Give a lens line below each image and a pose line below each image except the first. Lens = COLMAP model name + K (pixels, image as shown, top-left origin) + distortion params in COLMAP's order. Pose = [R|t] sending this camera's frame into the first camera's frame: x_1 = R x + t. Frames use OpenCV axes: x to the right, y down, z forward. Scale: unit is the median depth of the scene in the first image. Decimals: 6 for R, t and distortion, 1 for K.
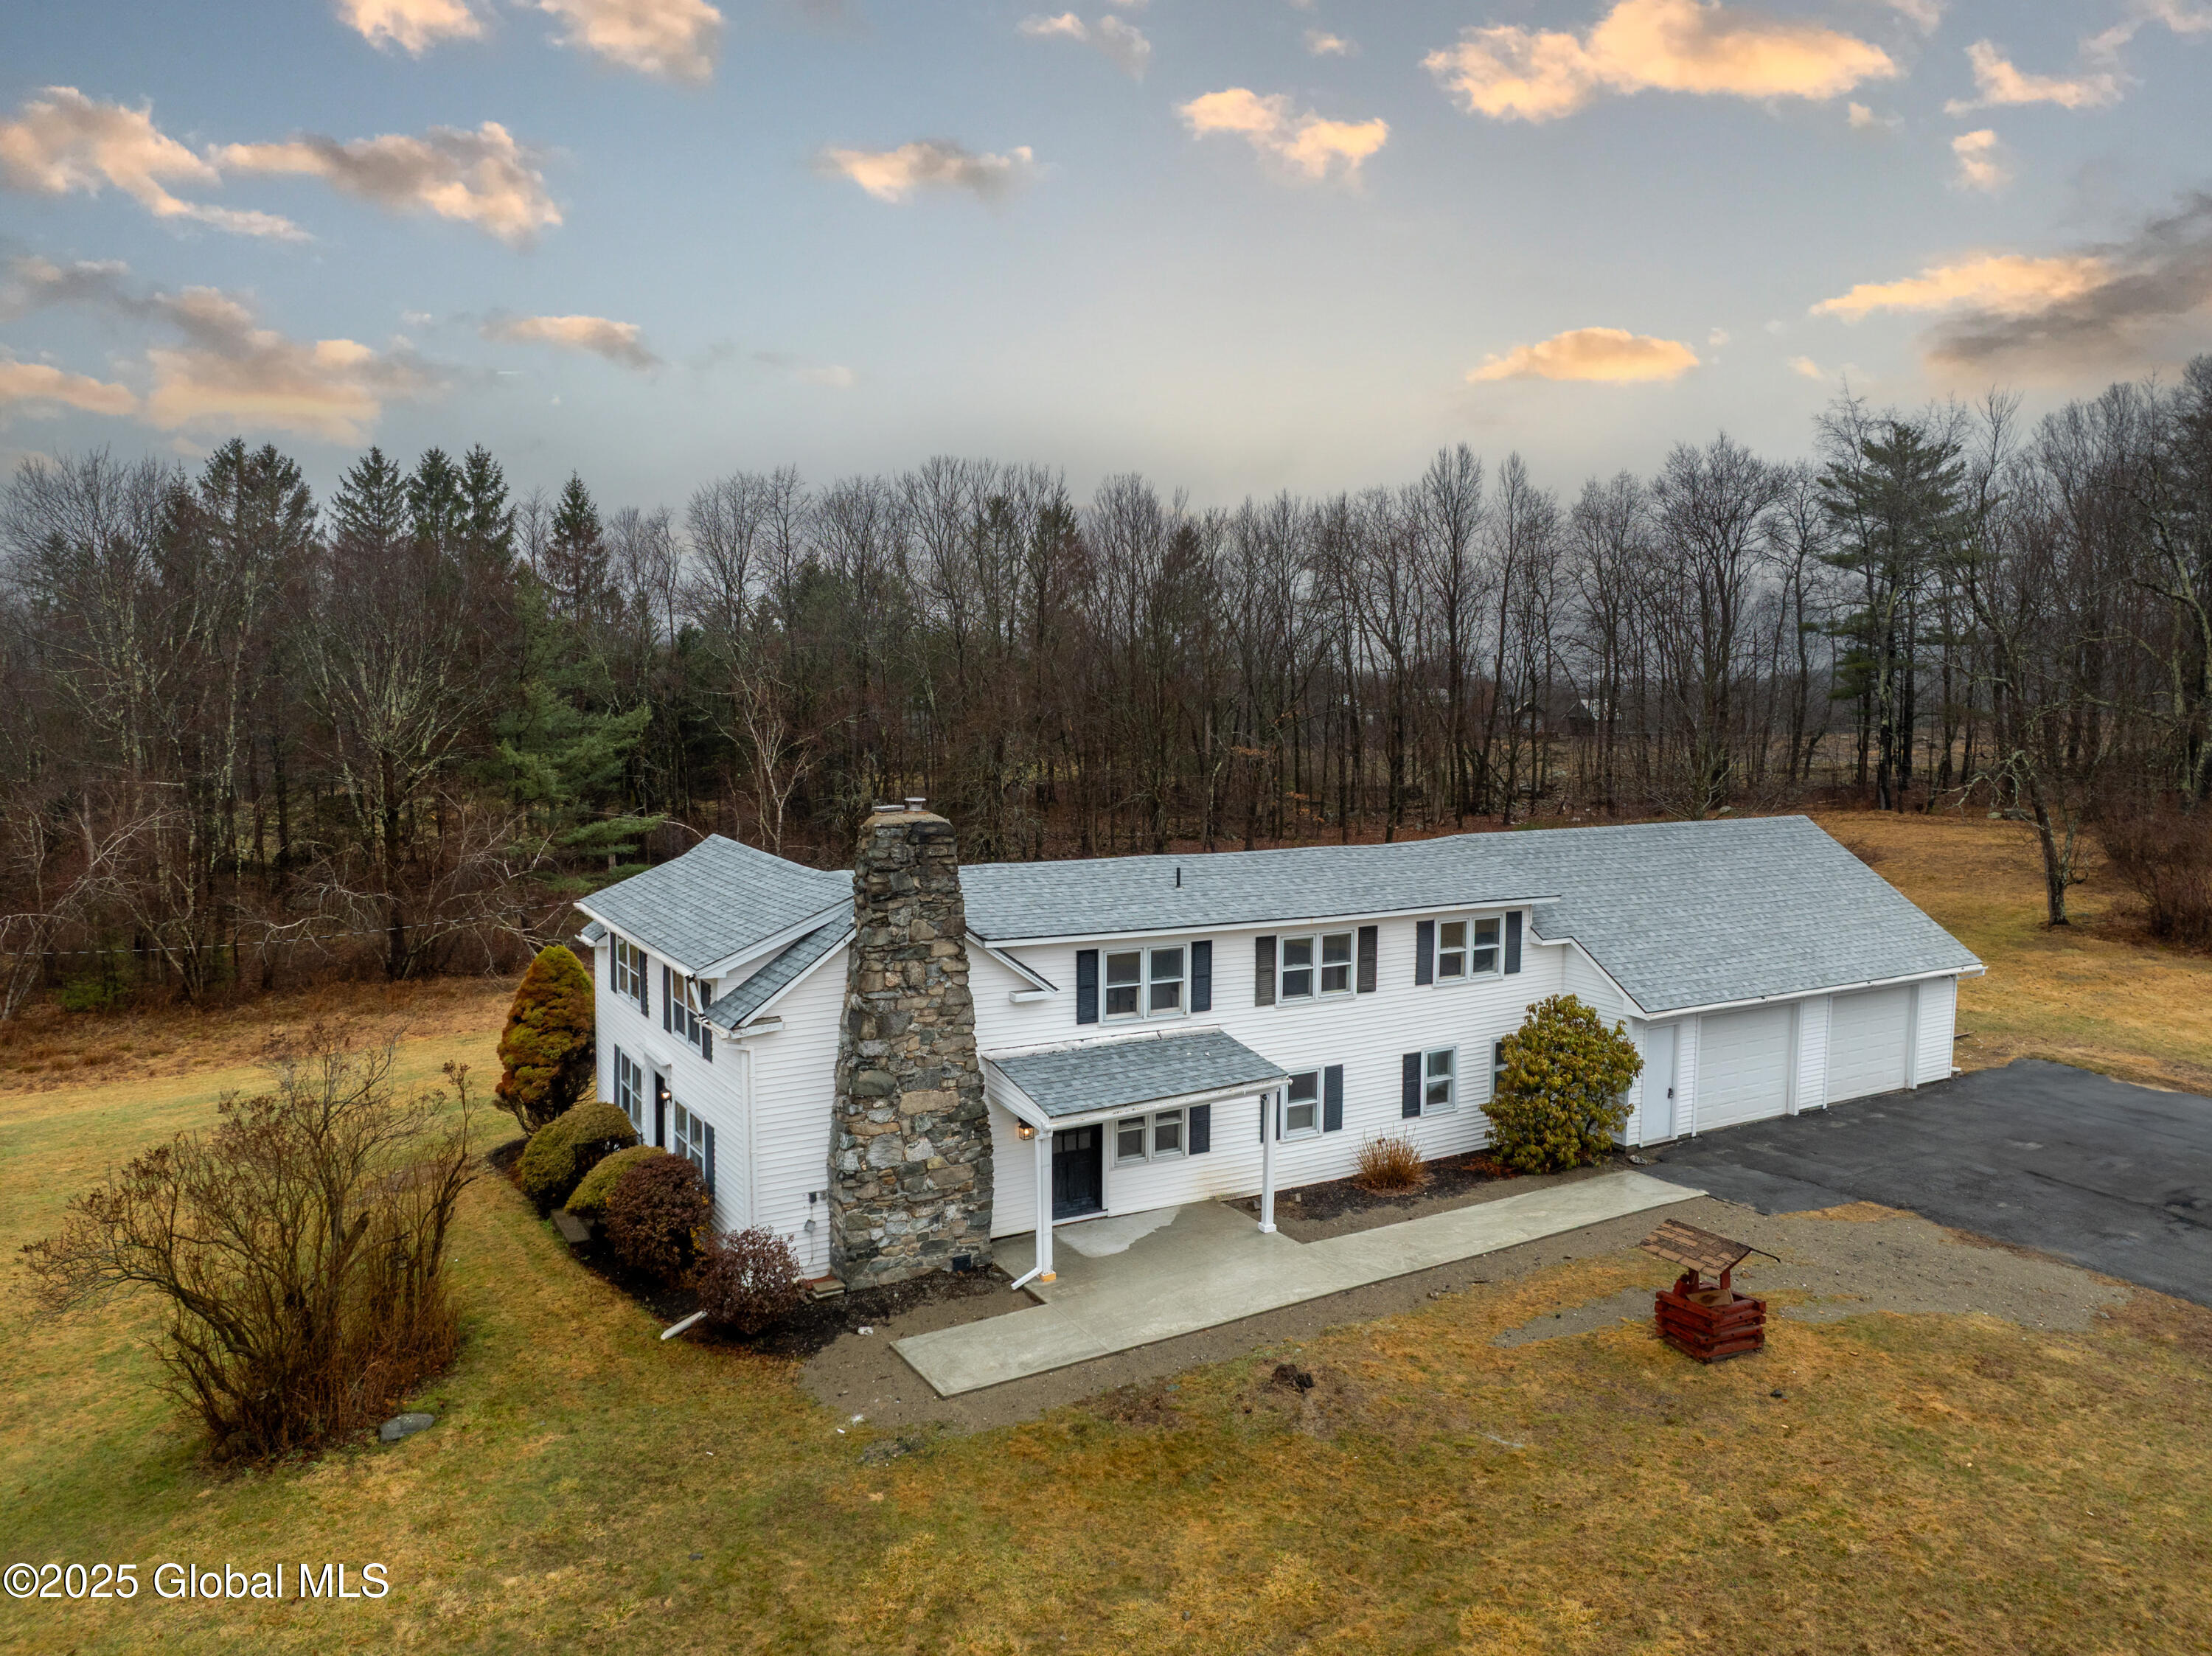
lens RADIAL K [[1560.3, 0, 1106.0], [0, 1560.3, 828.0], [0, 0, 1]] dist [-0.015622, -0.031562]
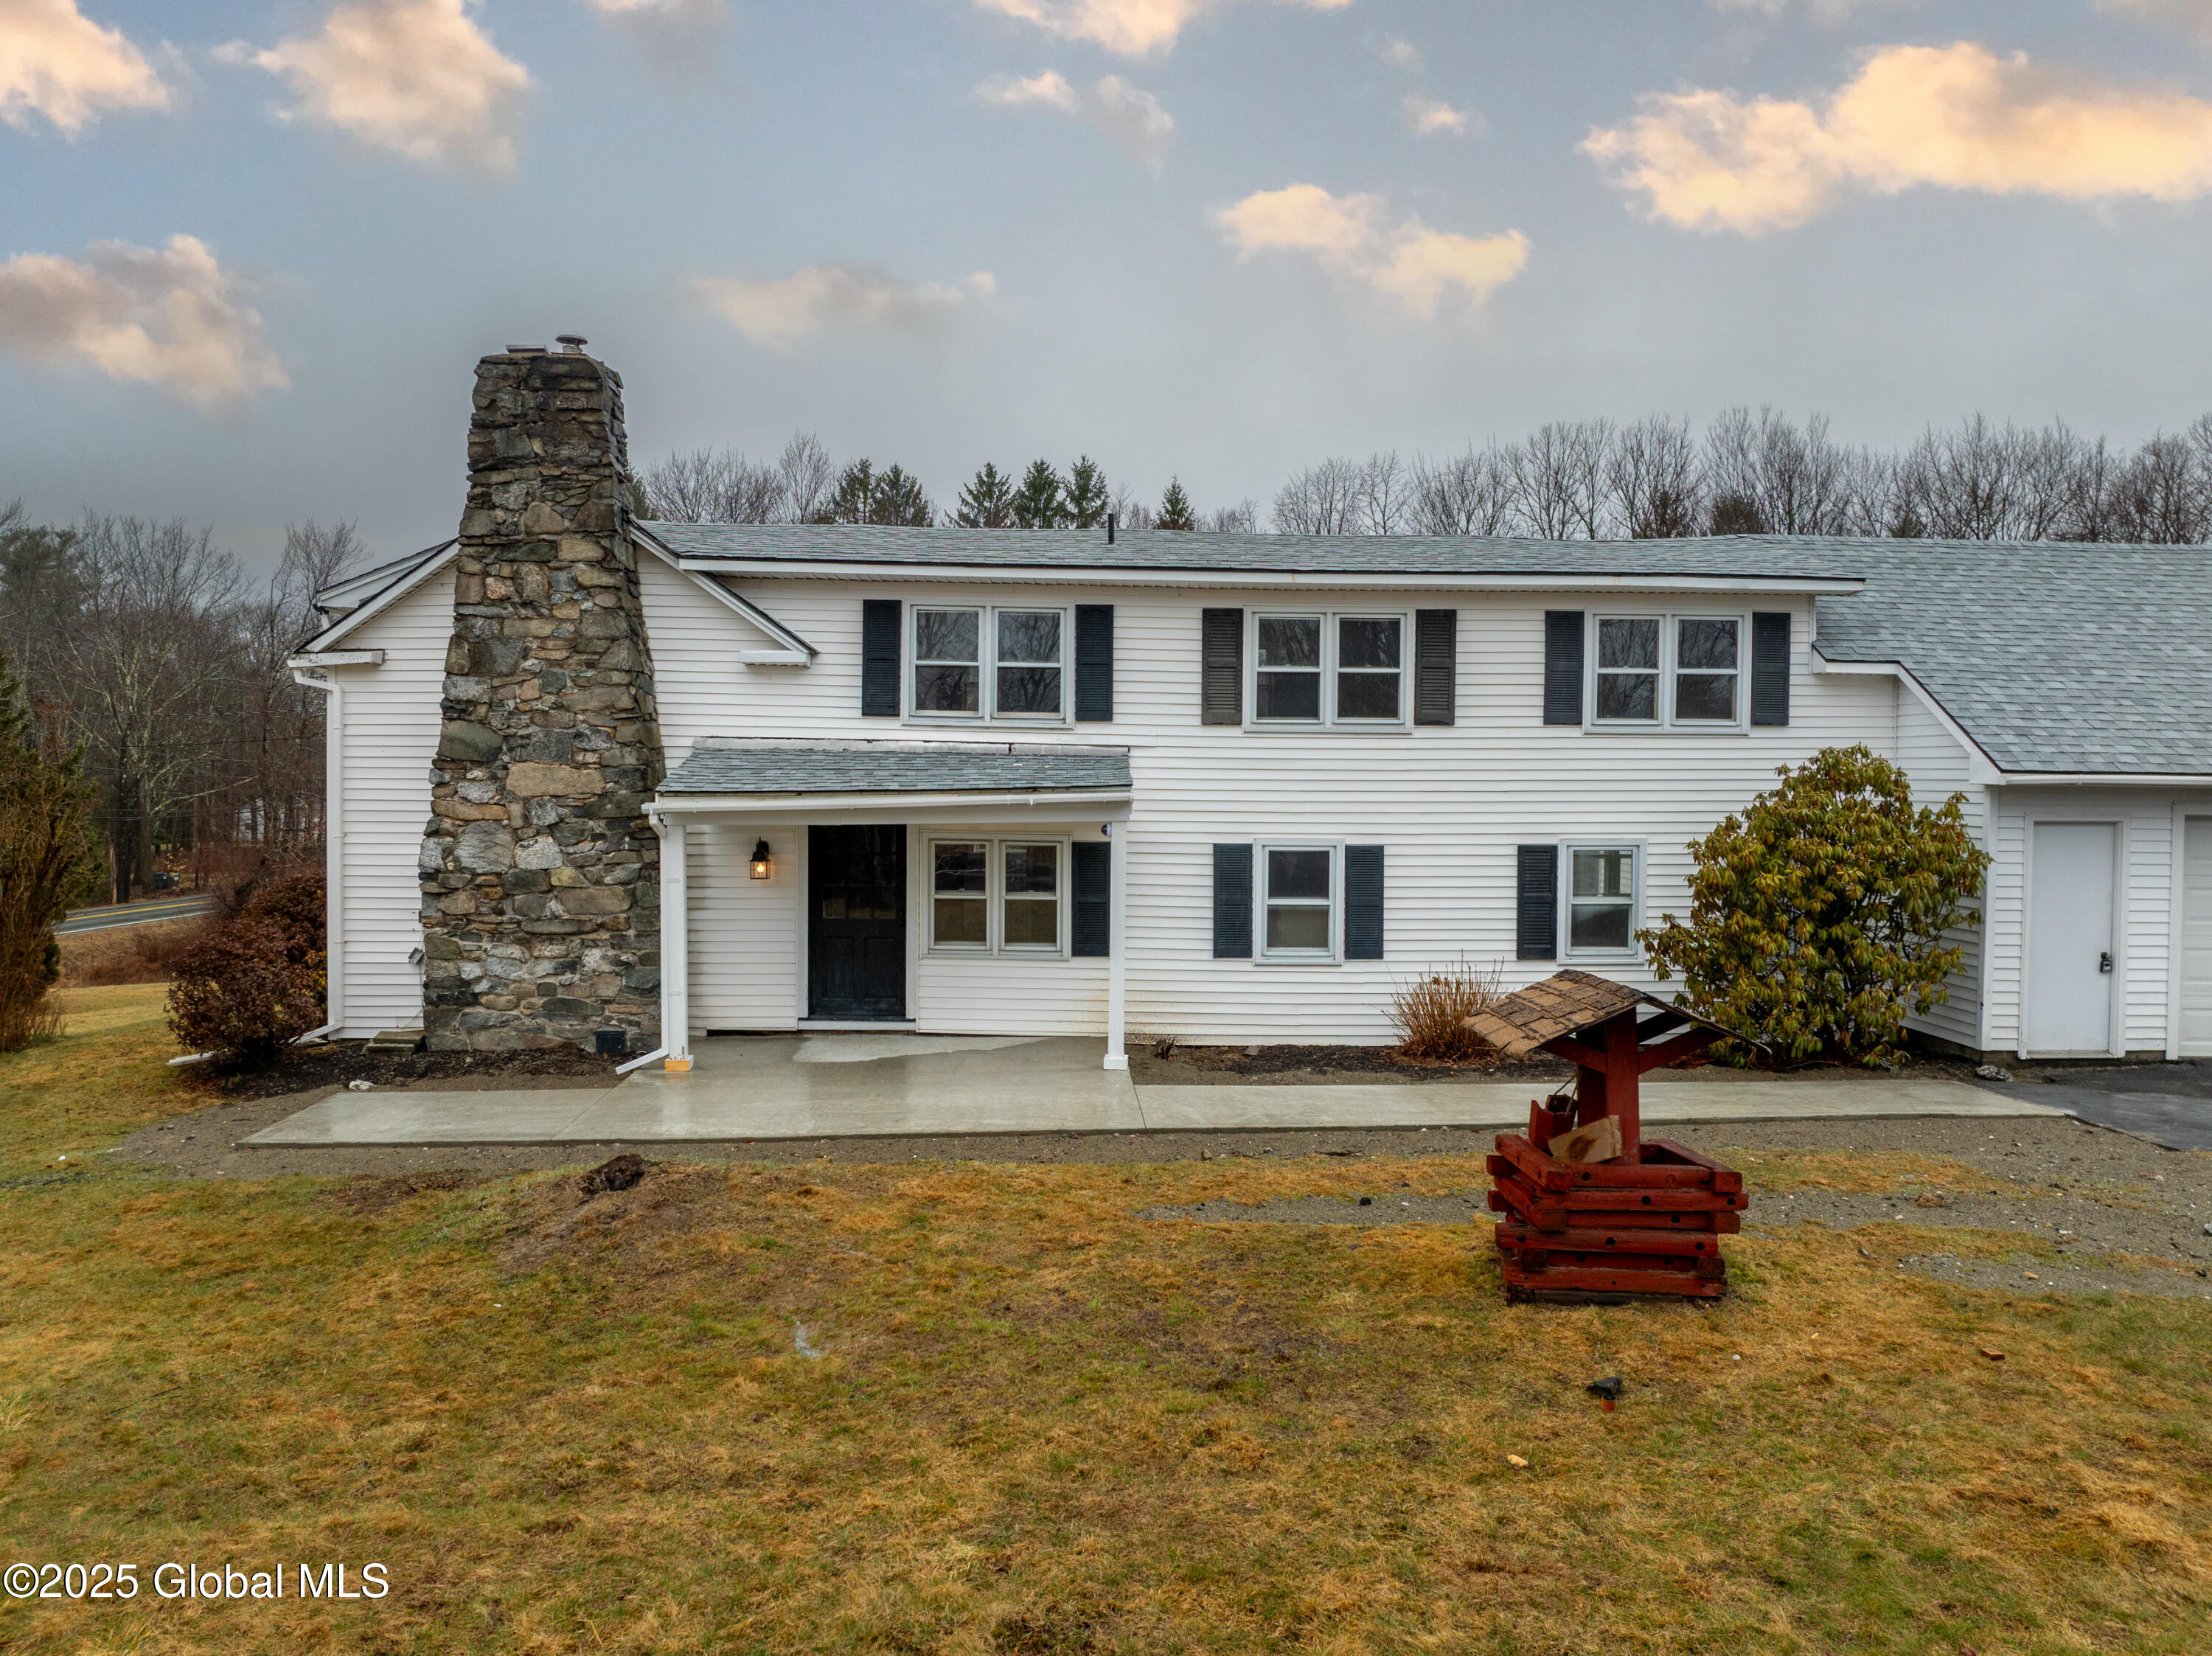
lens RADIAL K [[1560.3, 0, 1106.0], [0, 1560.3, 828.0], [0, 0, 1]] dist [-0.015622, -0.031562]
pose [[0.876877, 0.014507, -0.480495, 0.405451], [-0.048750, 0.997075, -0.058863, 0.219358], [0.478236, 0.075040, 0.875020, 0.524343]]
